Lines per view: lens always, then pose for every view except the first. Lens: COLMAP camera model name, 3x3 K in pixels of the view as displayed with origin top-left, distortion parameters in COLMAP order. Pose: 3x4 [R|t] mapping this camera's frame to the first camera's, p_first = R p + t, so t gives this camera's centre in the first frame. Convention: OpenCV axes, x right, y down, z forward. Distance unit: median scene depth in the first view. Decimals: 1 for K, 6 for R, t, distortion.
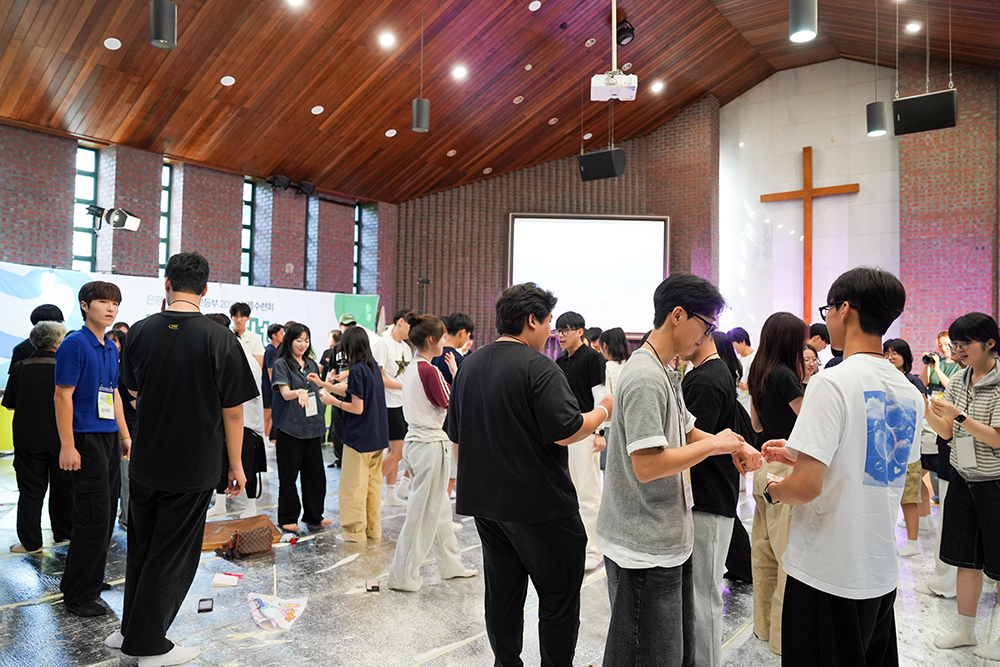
lens RADIAL K [[700.0, 0, 500.0], [0, 700.0, 333.5], [0, 0, 1]] dist [-0.100790, 0.087278]
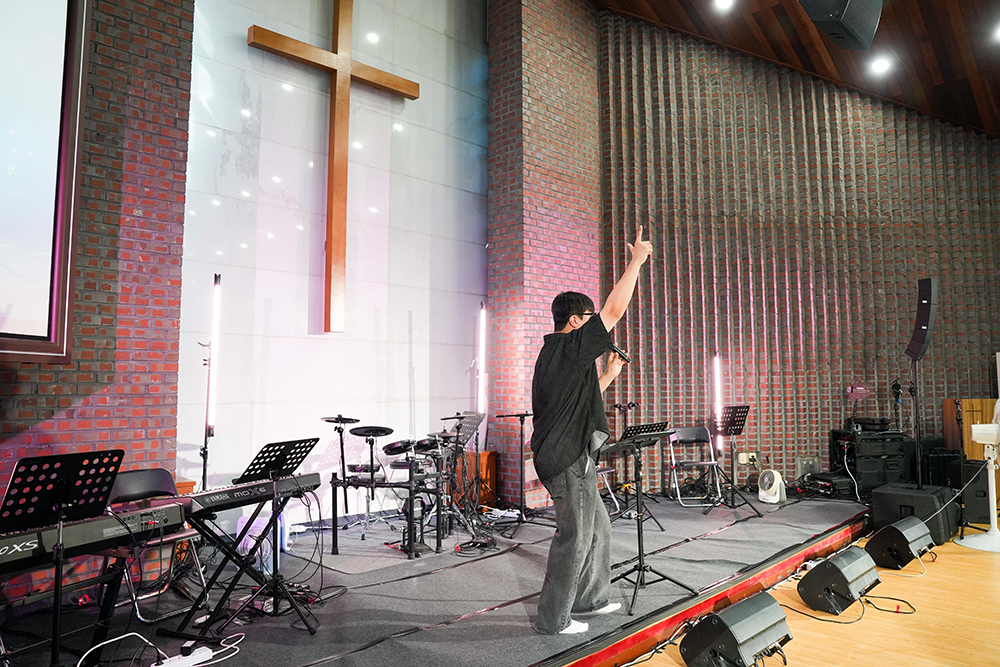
lens RADIAL K [[700.0, 0, 500.0], [0, 700.0, 333.5], [0, 0, 1]] dist [-0.100790, 0.087278]
pose [[0.106491, 0.050575, 0.993027, -0.017534], [-0.008766, 0.998715, -0.049925, 0.010342], [-0.994275, -0.003388, 0.106797, 0.810393]]
